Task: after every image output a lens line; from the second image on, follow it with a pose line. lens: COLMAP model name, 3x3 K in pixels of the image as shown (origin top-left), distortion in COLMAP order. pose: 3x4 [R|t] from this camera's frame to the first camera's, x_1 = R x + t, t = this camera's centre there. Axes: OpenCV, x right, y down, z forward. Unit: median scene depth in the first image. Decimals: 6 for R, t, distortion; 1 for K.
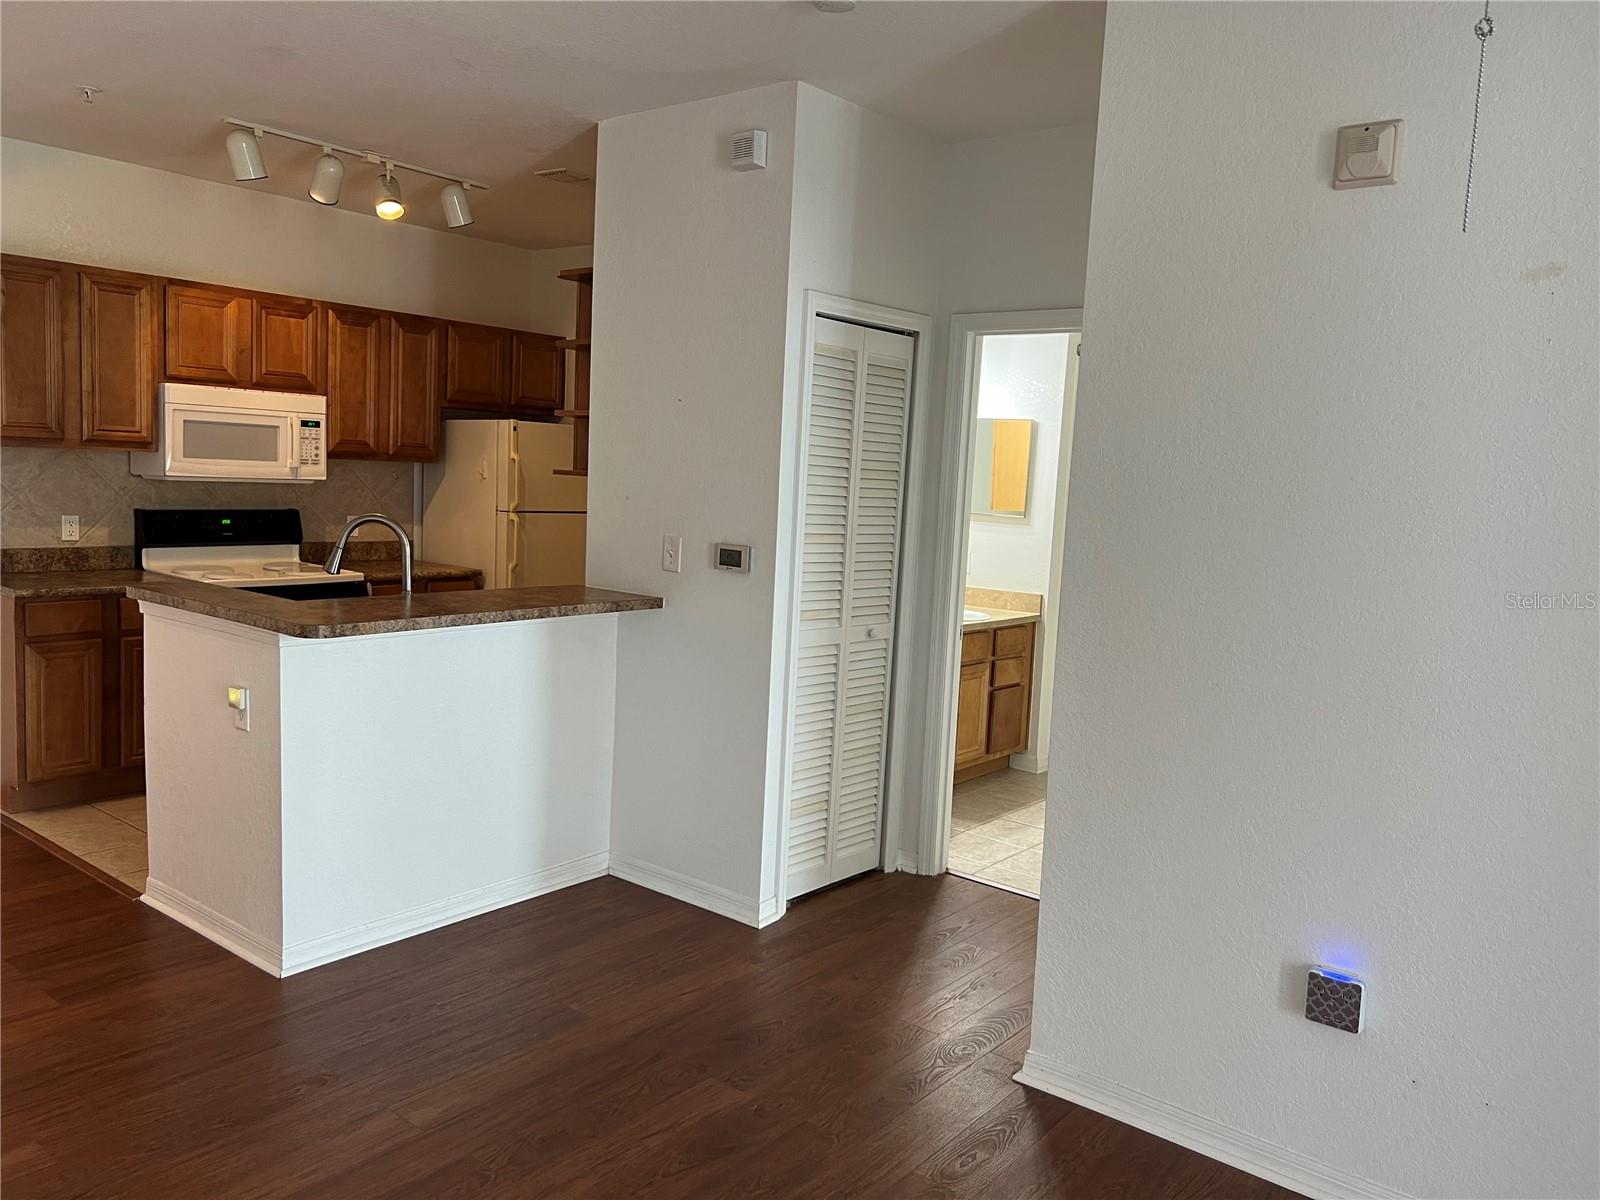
lens RADIAL K [[1211.9, 0, 796.2], [0, 1211.9, 592.3], [0, 0, 1]] dist [0.067389, -0.072033]
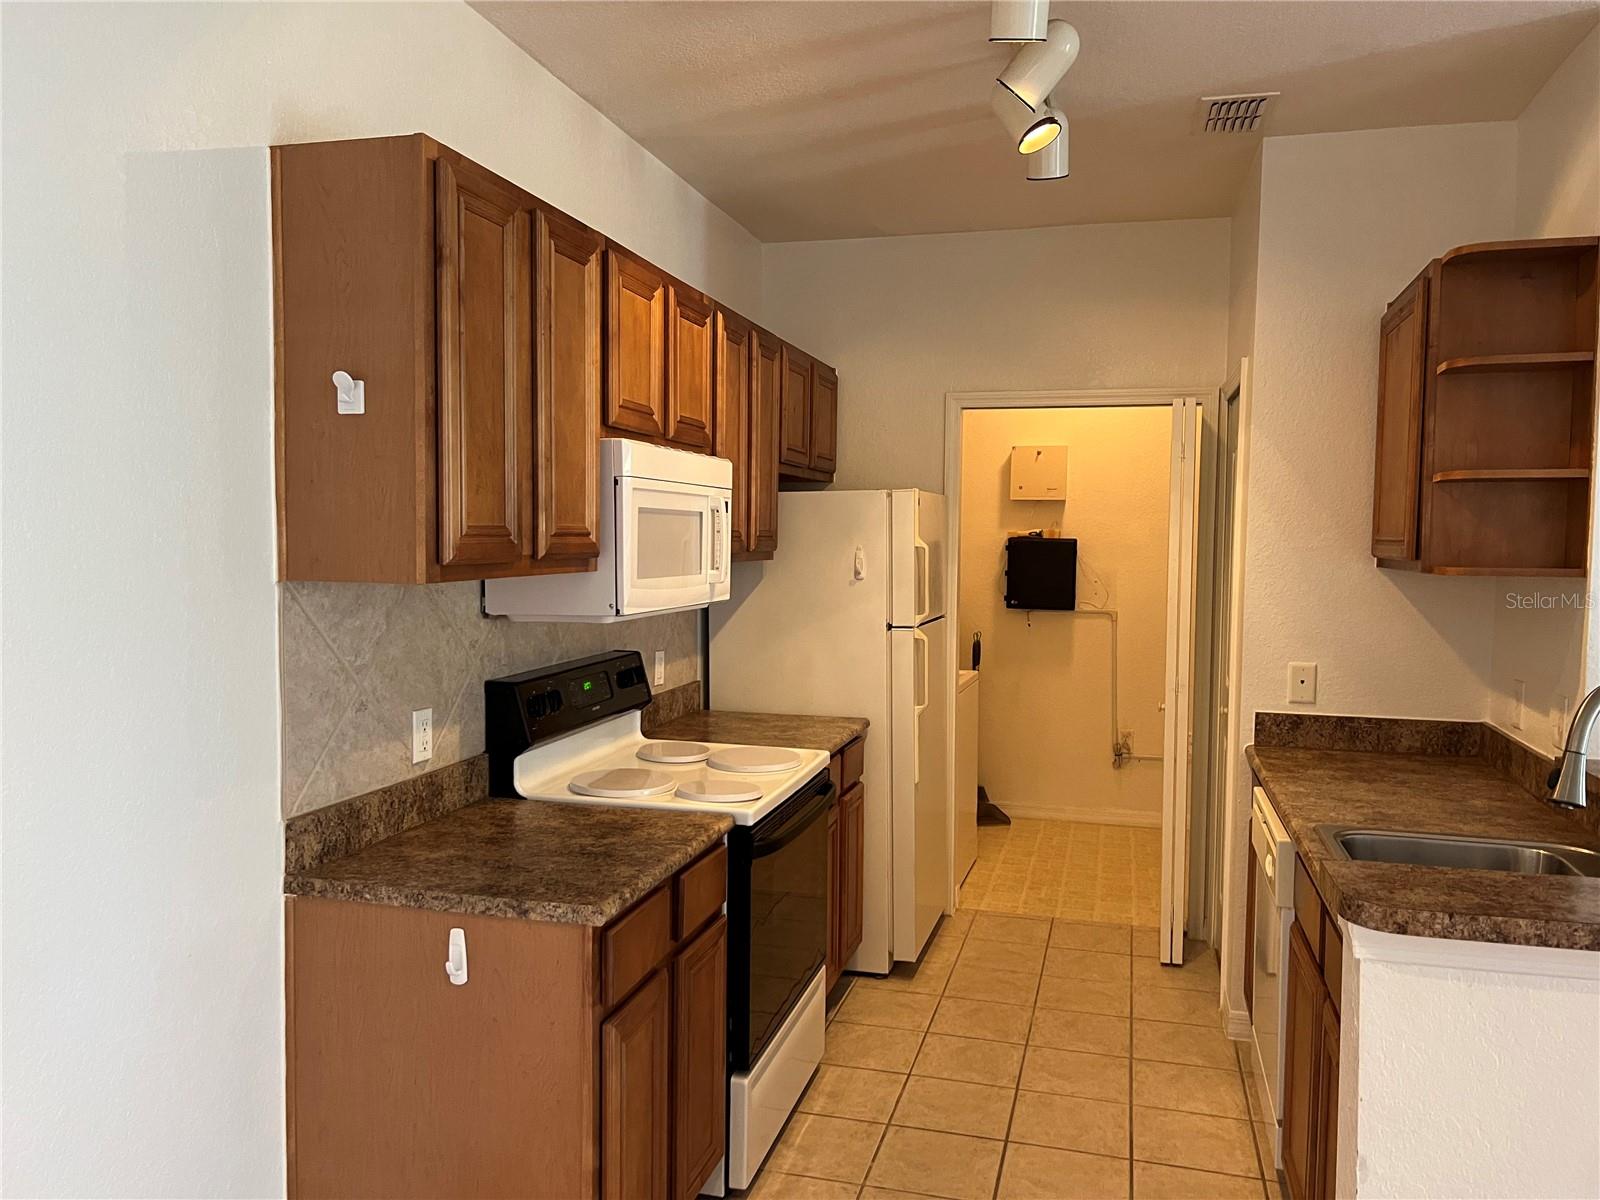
lens RADIAL K [[1211.9, 0, 796.7], [0, 1211.9, 601.3], [0, 0, 1]] dist [0.067389, -0.072033]
pose [[0.909204, -0.059823, 0.412030, -0.780159], [0.073029, 0.997195, -0.016367, -0.103691], [-0.409896, 0.044972, 0.911023, 0.594944]]
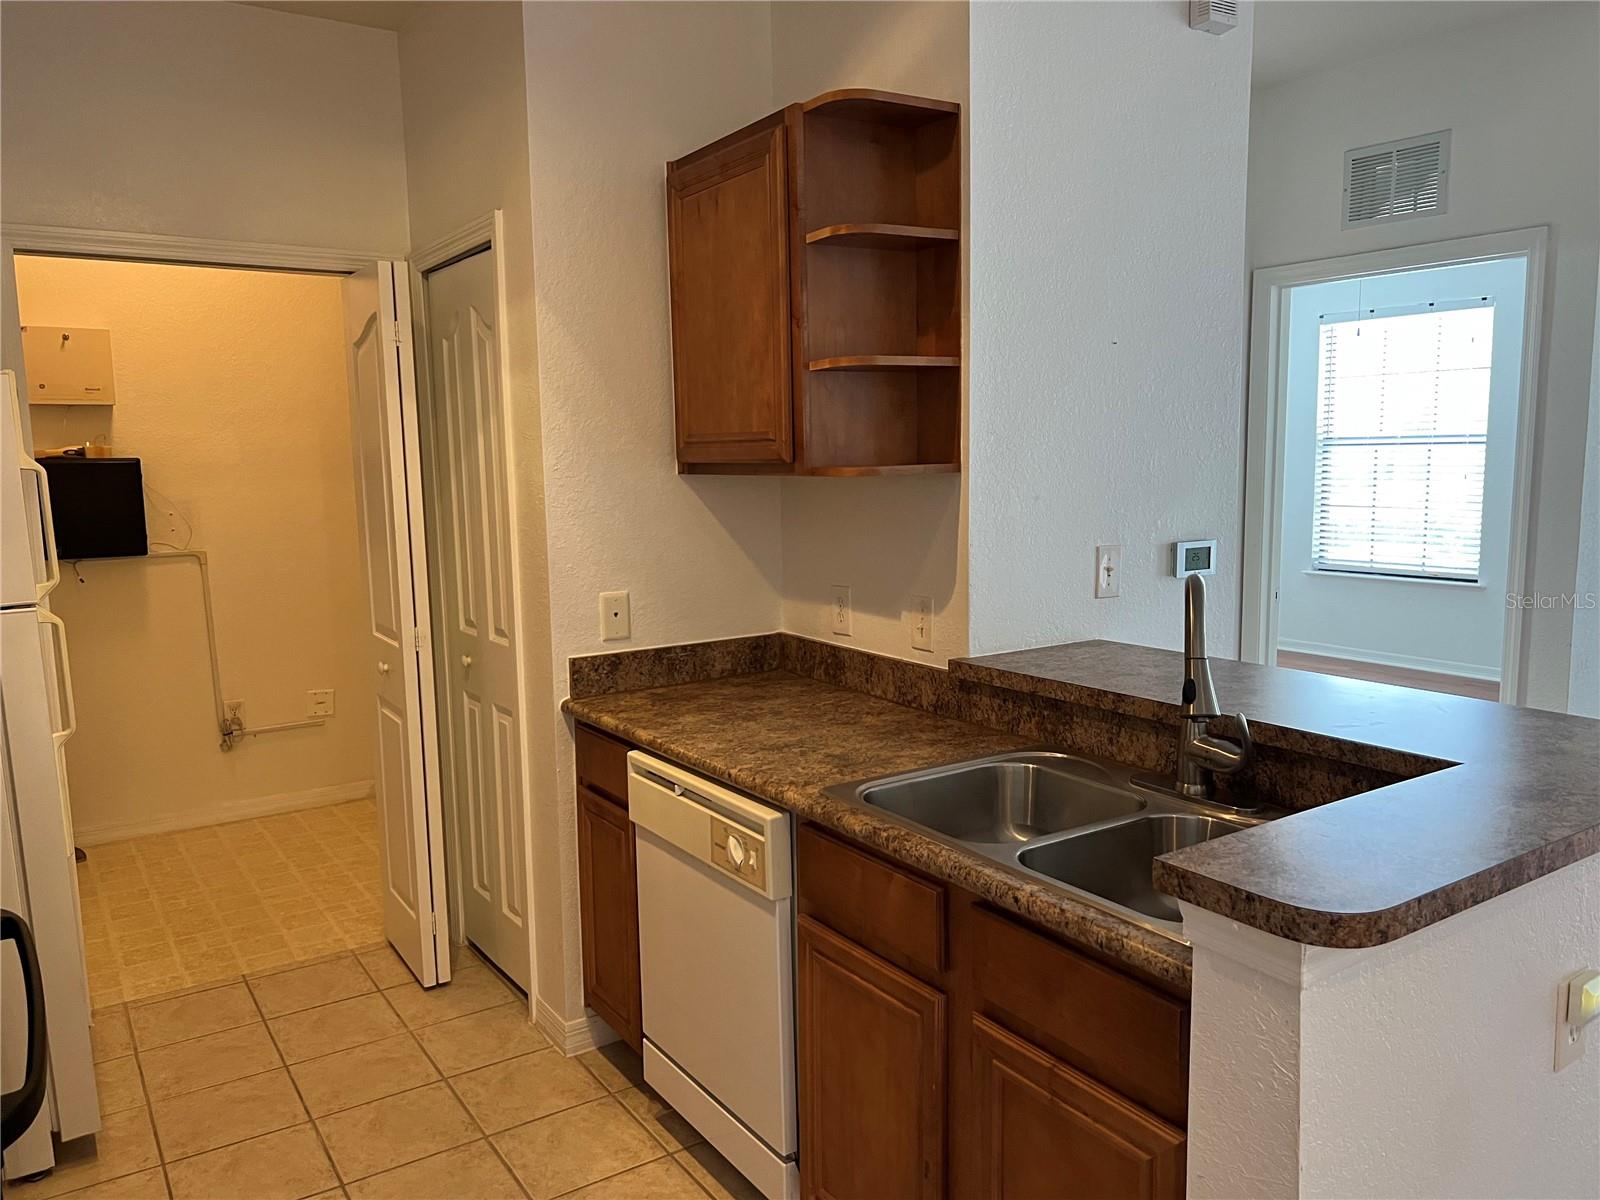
lens RADIAL K [[1211.9, 0, 814.3], [0, 1211.9, 602.1], [0, 0, 1]] dist [0.067389, -0.072033]
pose [[0.281732, -0.171095, 0.944115, -0.752568], [0.129536, 0.981747, 0.139260, -0.124208], [-0.950709, 0.083063, 0.298753, 0.870062]]
